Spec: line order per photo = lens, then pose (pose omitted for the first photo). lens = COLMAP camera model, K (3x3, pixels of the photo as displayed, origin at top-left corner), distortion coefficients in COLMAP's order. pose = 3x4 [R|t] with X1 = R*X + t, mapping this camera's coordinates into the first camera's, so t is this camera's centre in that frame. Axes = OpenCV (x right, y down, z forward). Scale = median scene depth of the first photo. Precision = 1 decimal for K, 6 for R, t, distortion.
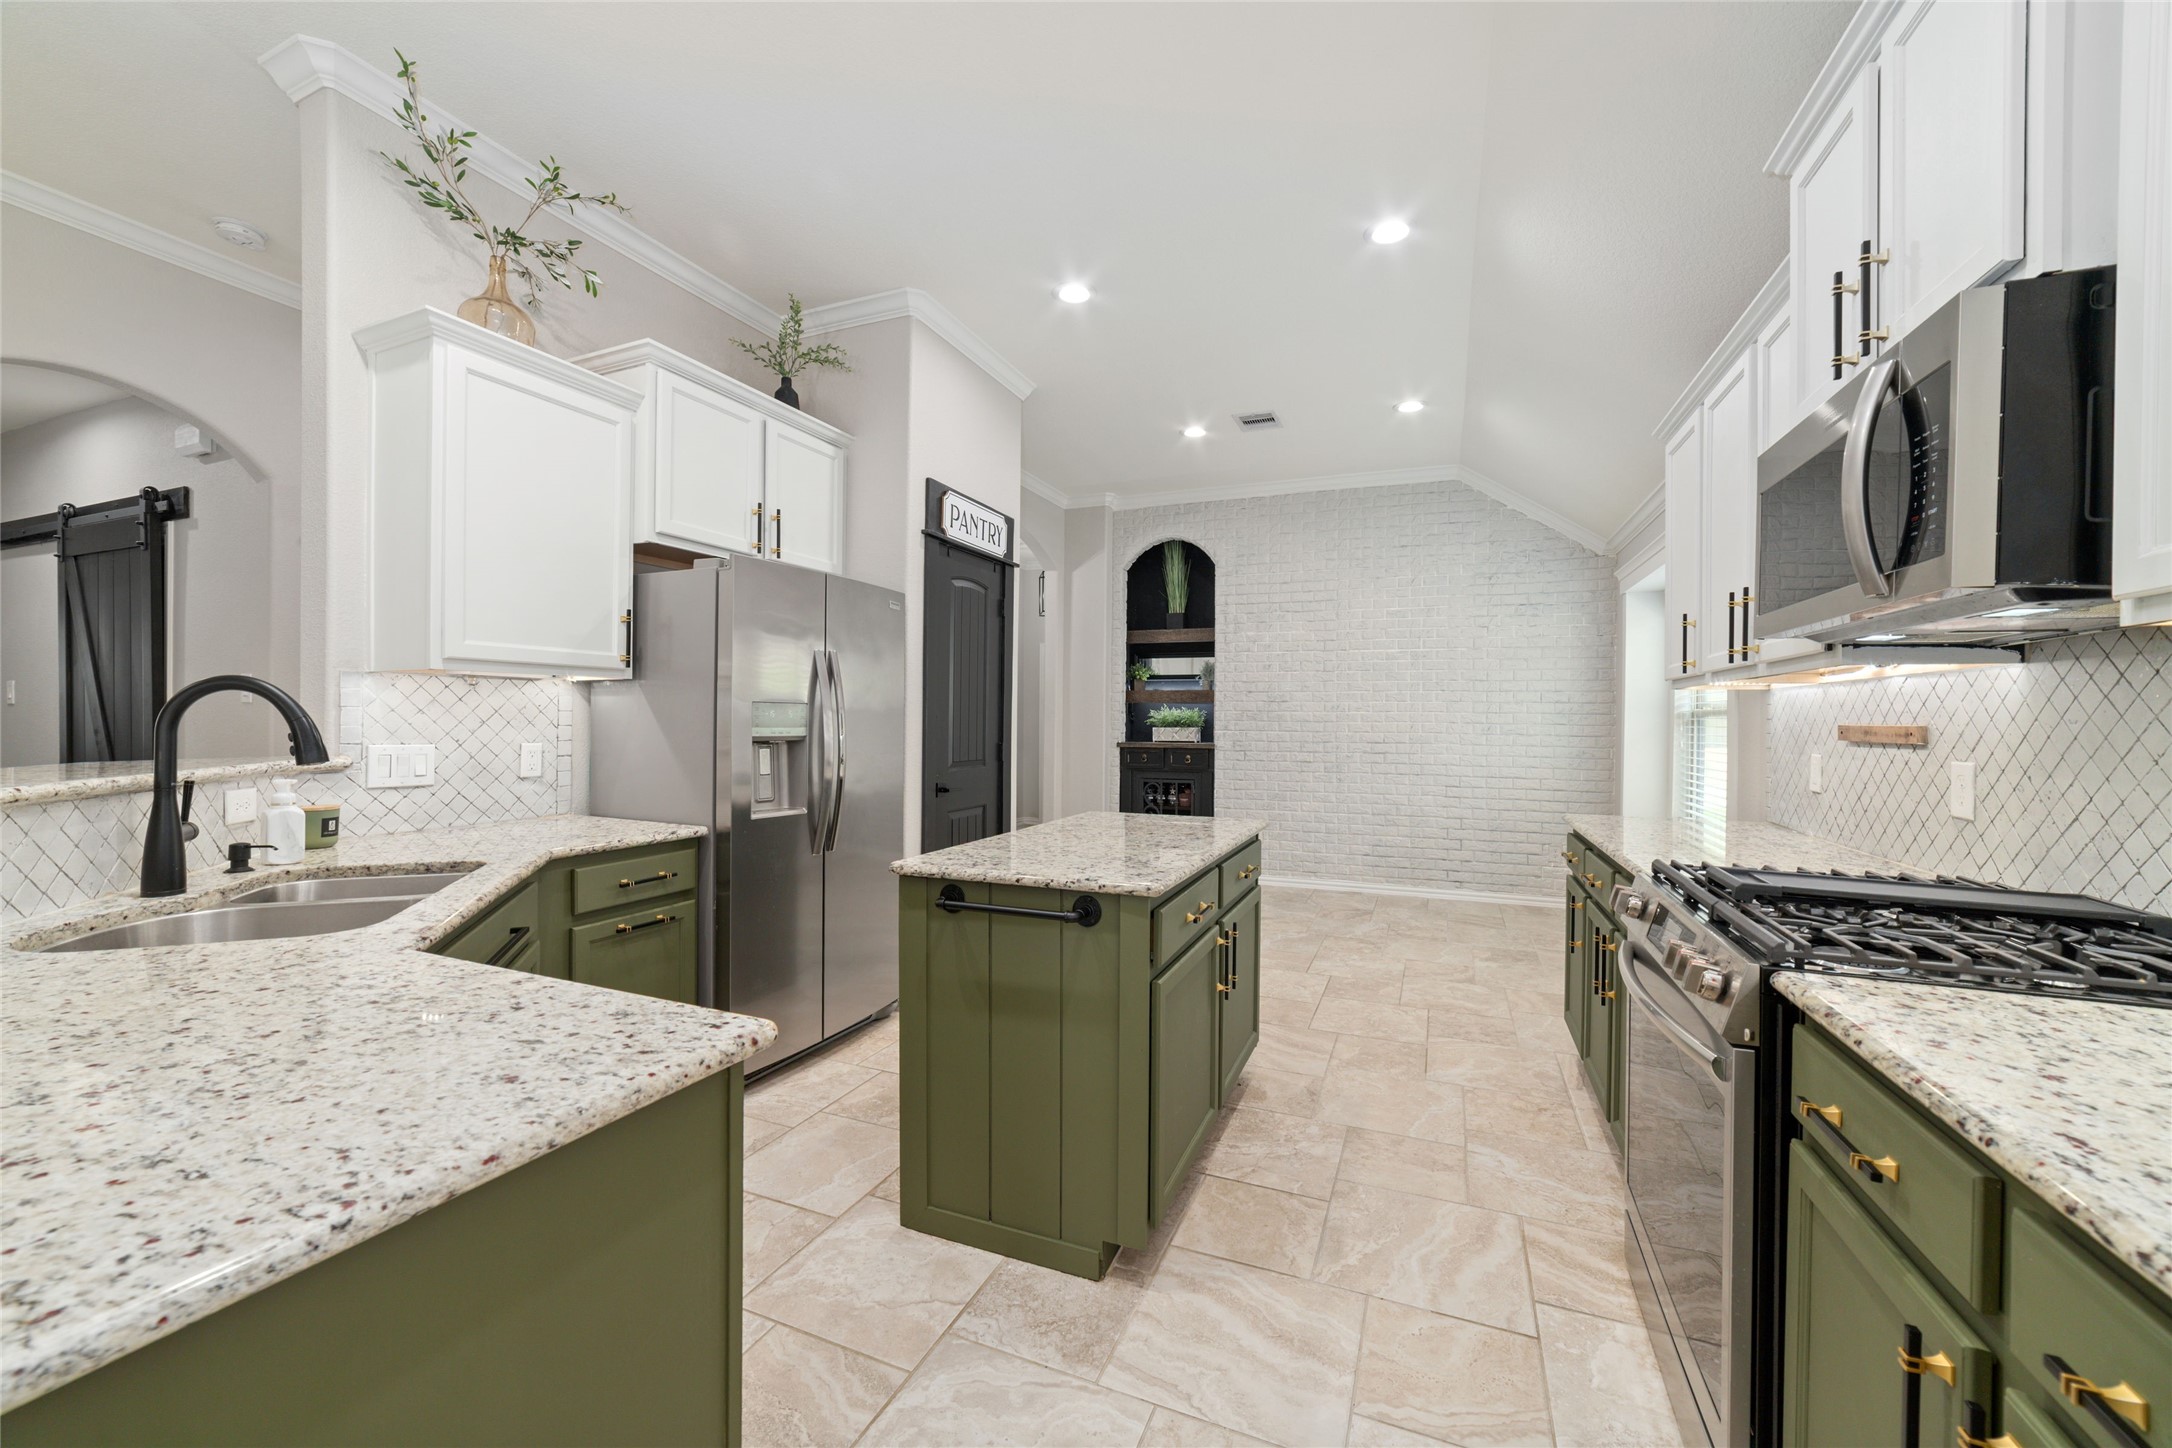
lens RADIAL K [[832.6, 0, 1090.2], [0, 832.6, 726.0], [0, 0, 1]] dist [-0.020481, 0.007754]
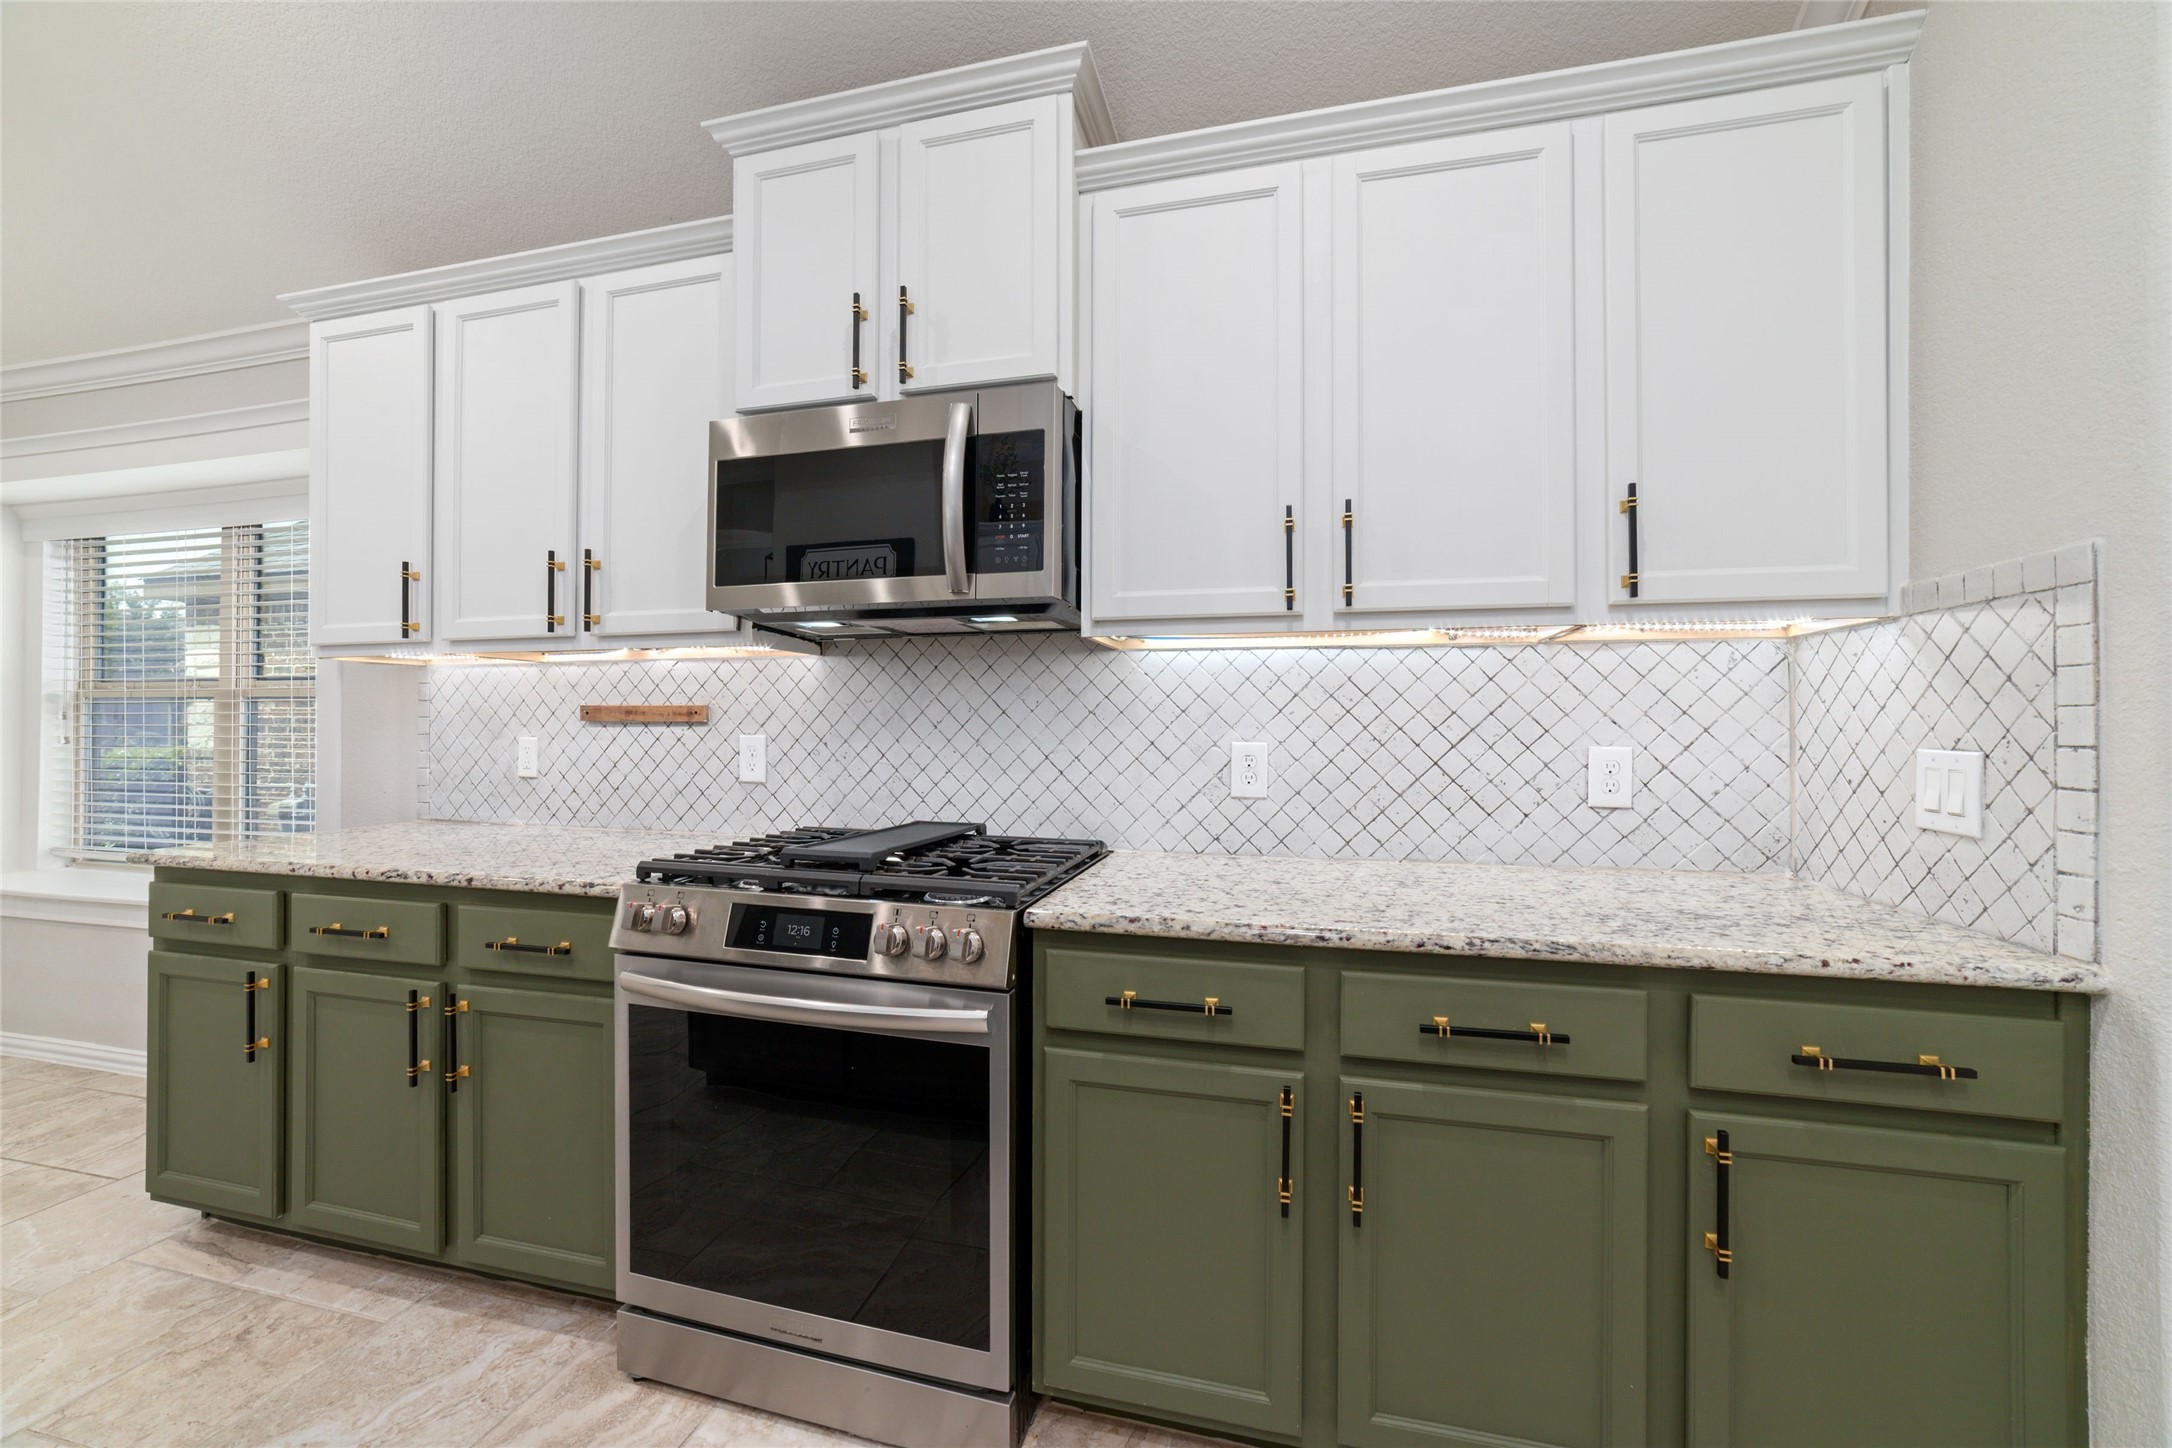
lens RADIAL K [[832.6, 0, 1094.0], [0, 832.6, 718.6], [0, 0, 1]] dist [-0.020481, 0.007754]
pose [[-0.139665, -0.002397, 0.990196, -0.097253], [0.005238, 0.999981, 0.003160, 0.009006], [-0.990185, 0.005628, -0.139650, 0.327621]]
